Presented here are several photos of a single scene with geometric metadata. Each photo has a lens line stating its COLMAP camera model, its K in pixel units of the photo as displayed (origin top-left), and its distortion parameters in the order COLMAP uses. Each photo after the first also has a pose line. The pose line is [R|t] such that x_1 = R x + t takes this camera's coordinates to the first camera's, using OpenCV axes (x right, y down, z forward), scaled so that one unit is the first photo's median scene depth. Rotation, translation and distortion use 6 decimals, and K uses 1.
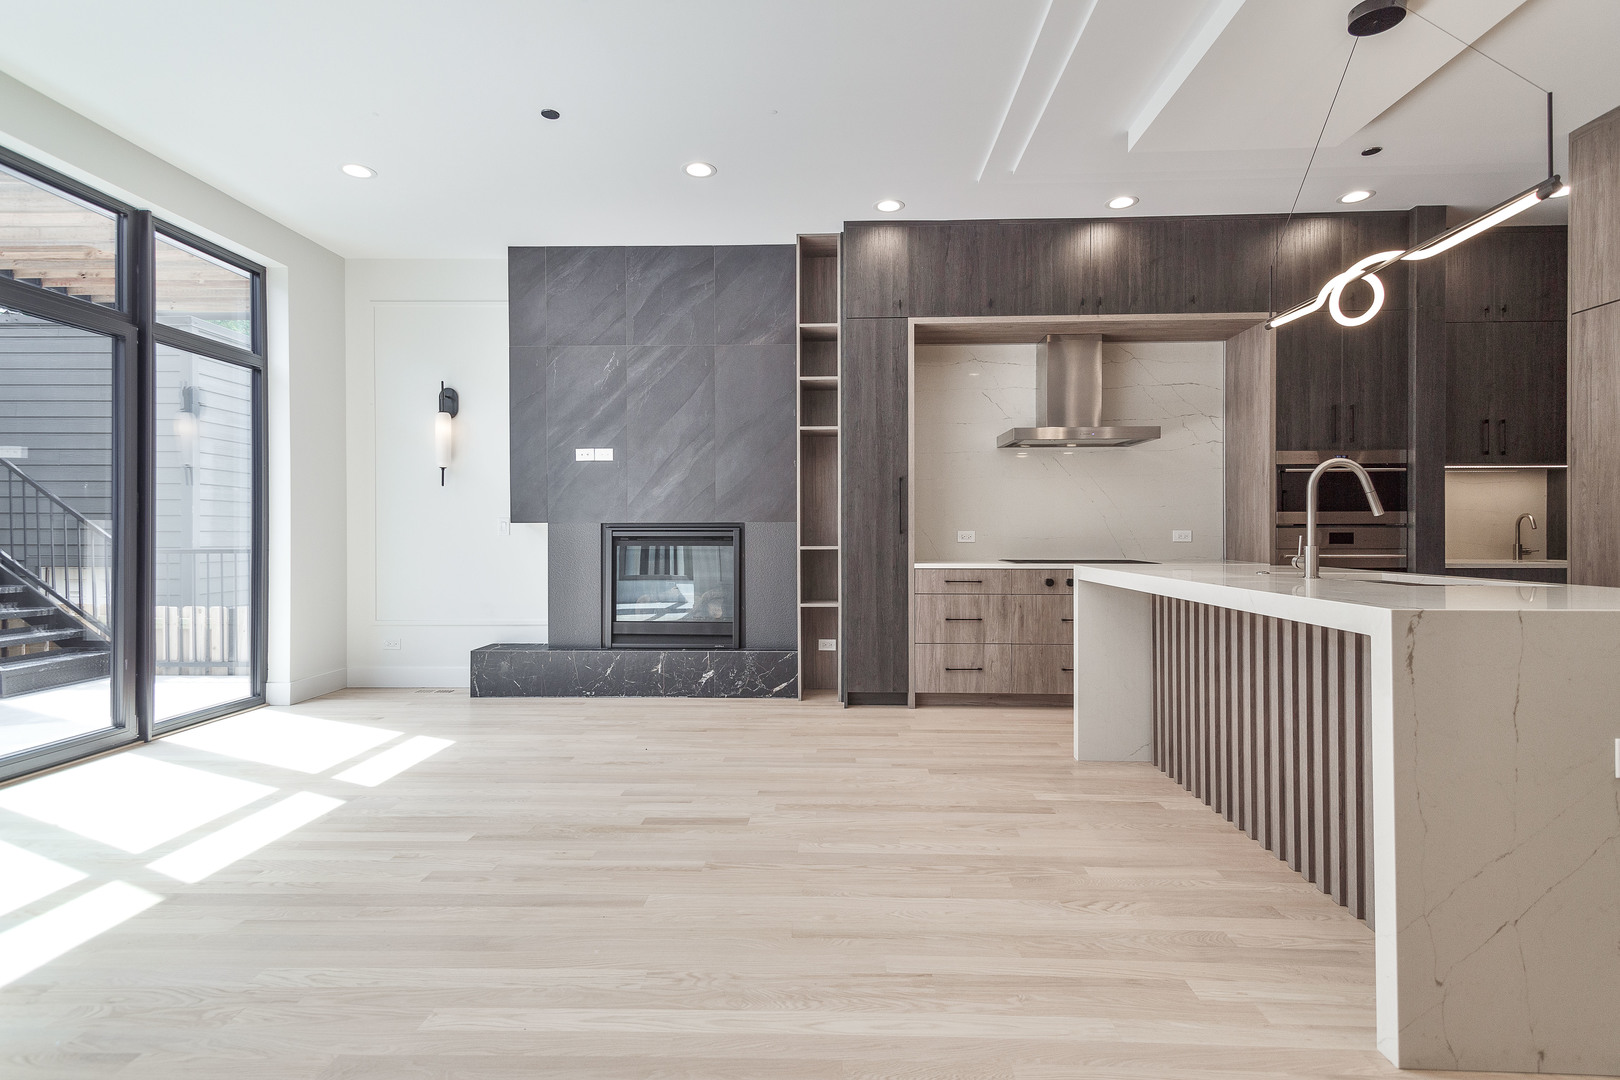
lens RADIAL K [[856.5, 0, 807.5], [0, 856.5, 533.0], [0, 0, 1]] dist [0.019733, -0.009737]
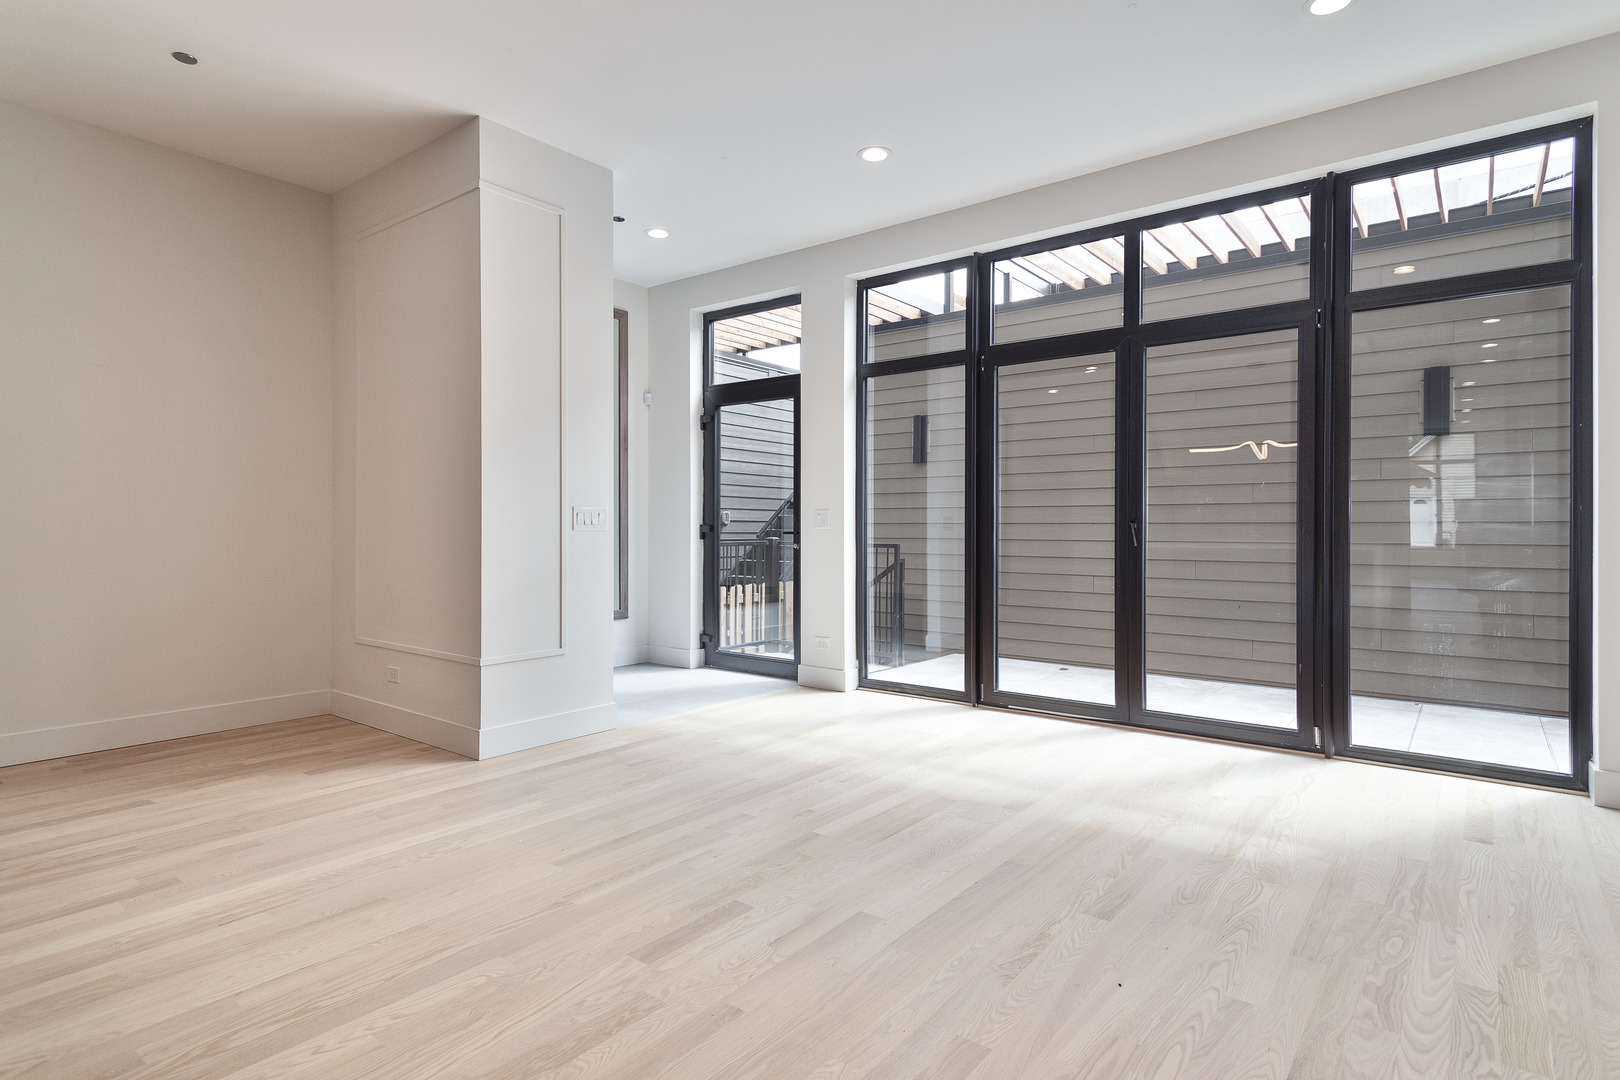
lens RADIAL K [[856.5, 0, 807.5], [0, 856.5, 533.0], [0, 0, 1]] dist [0.019733, -0.009737]
pose [[-0.599797, 0.004899, -0.800137, 0.433362], [-0.001635, 0.999972, 0.007348, 0.003474], [0.800150, 0.005715, -0.599772, 1.707373]]
